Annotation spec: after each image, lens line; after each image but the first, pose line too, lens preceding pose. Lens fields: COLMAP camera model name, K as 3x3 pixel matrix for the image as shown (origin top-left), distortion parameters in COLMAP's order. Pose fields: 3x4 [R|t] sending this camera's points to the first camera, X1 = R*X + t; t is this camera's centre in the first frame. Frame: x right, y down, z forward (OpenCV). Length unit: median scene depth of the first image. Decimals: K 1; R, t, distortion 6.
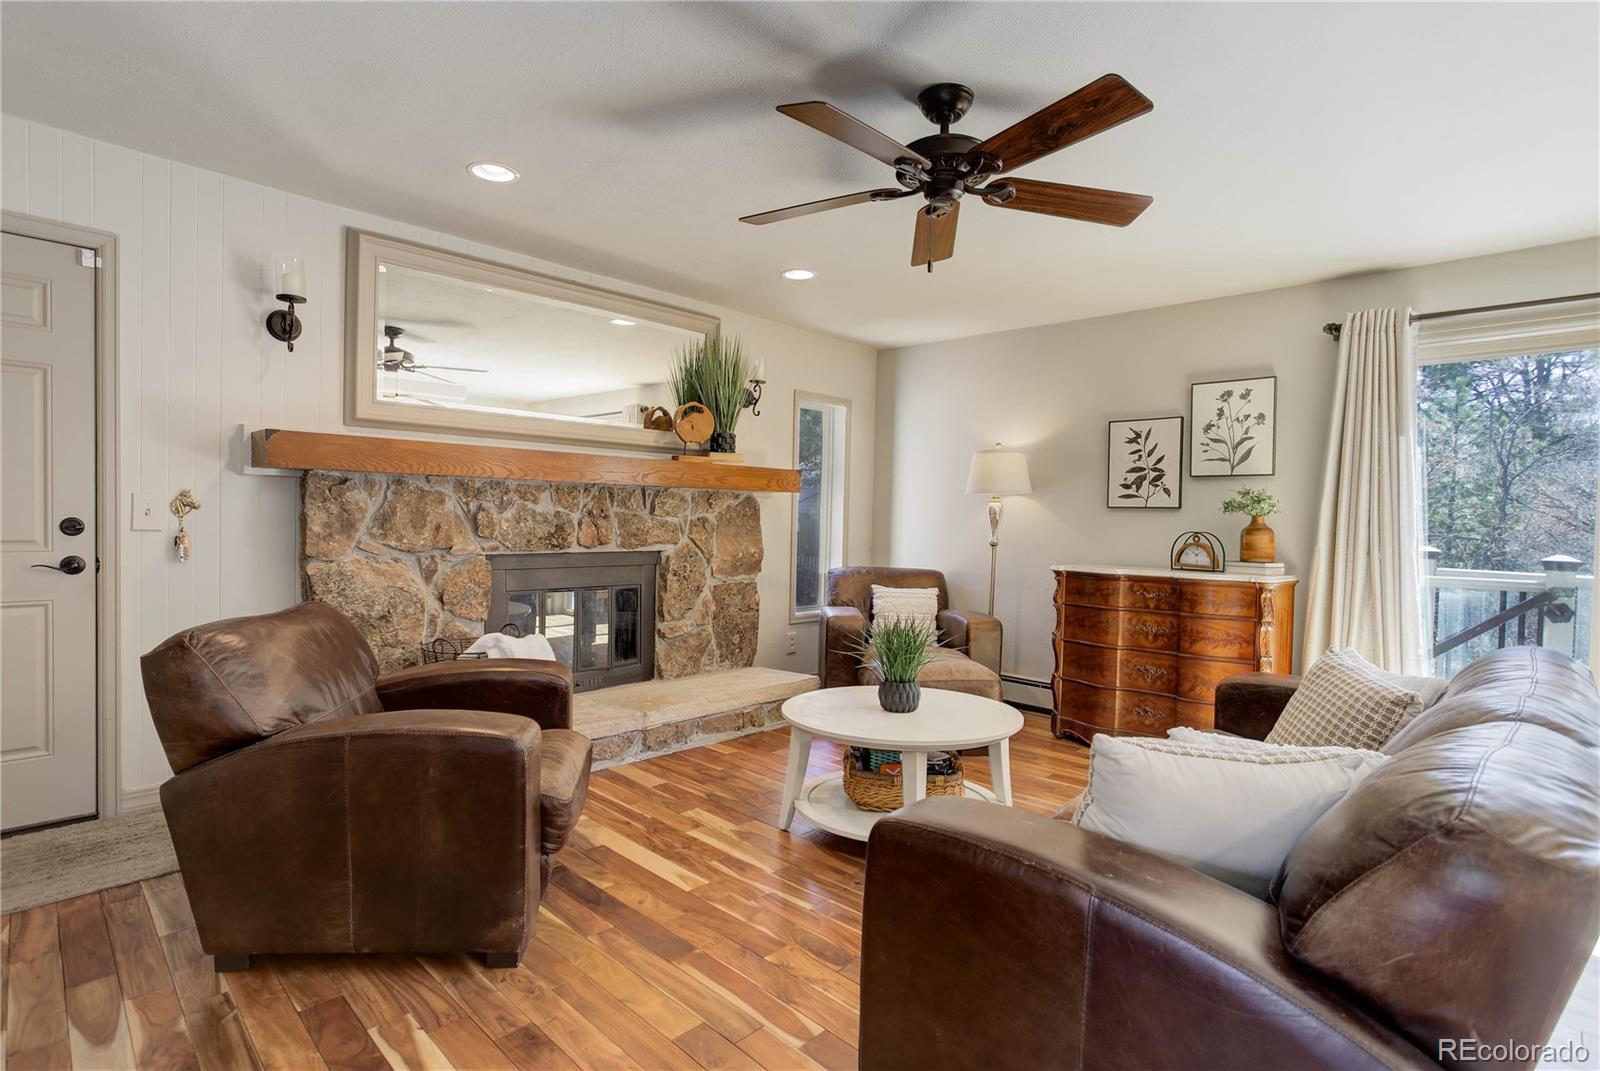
lens RADIAL K [[806.3, 0, 800.0], [0, 806.3, 535.5], [0, 0, 1]] dist [0.001778, 0.000584]
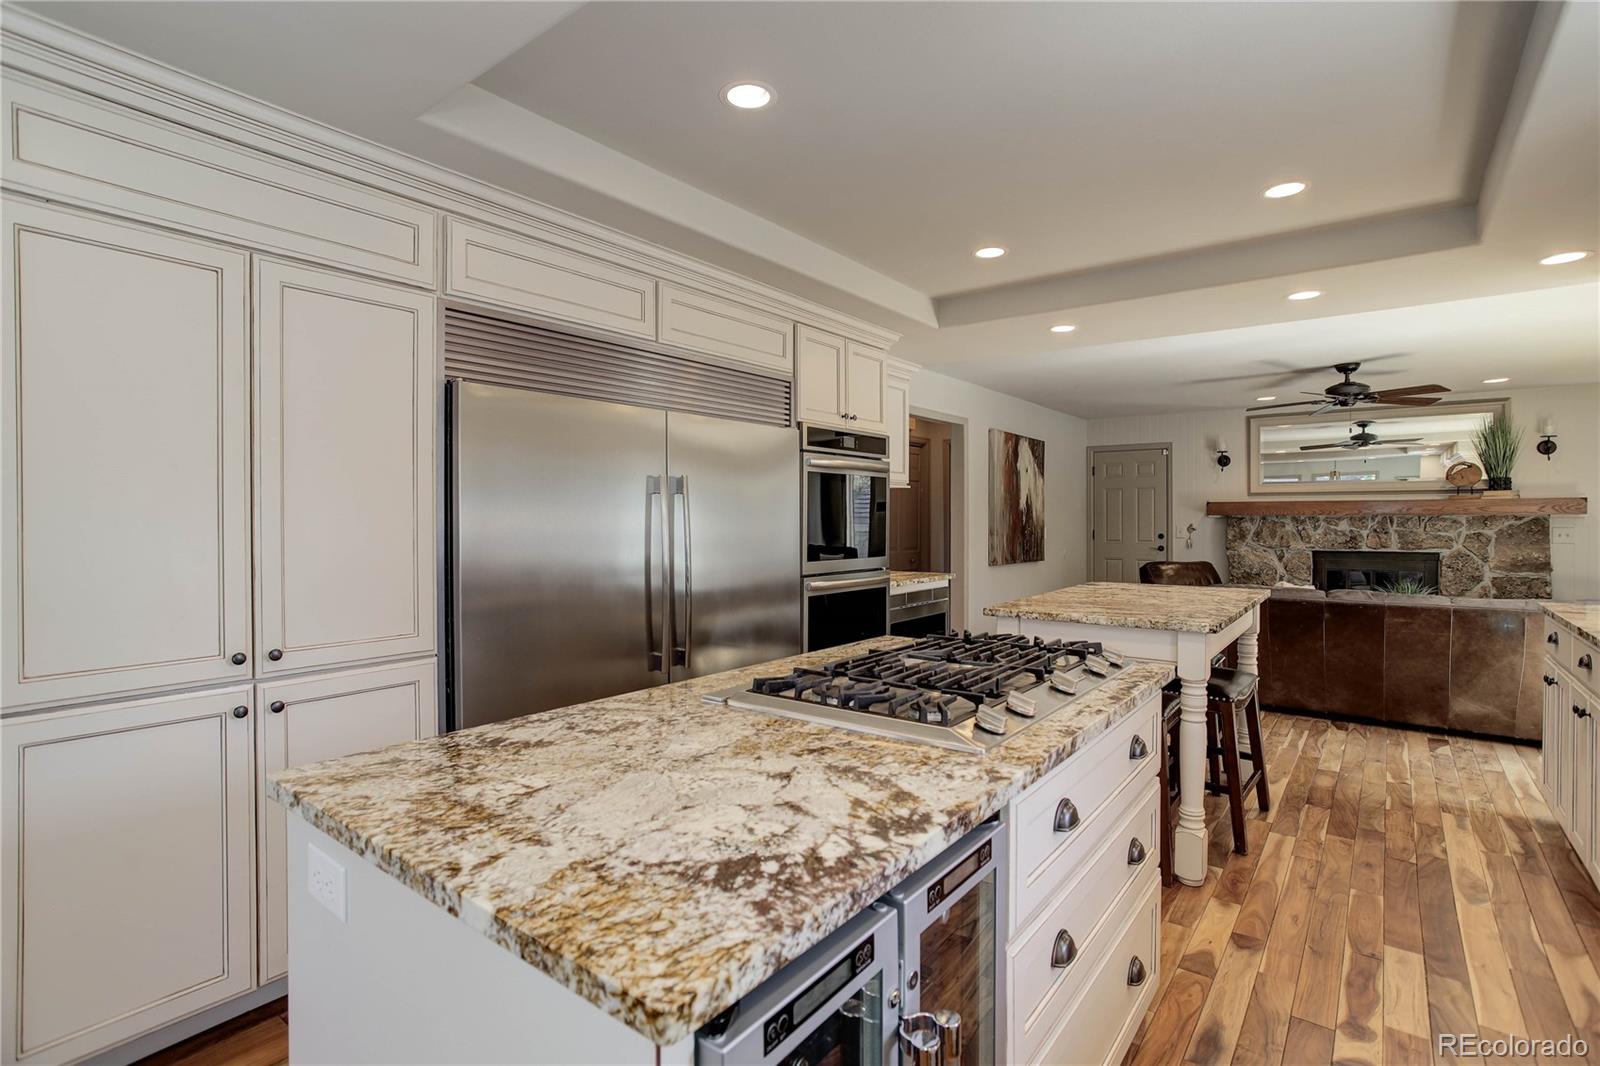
lens RADIAL K [[763.1, 0, 806.1], [0, 763.1, 526.9], [0, 0, 1]] dist [-0.001941, 0.000799]
pose [[0.146195, -0.010546, -0.989200, 1.480768], [-0.021727, 0.999668, -0.013869, 0.019382], [0.989017, 0.023519, 0.145917, -0.654156]]
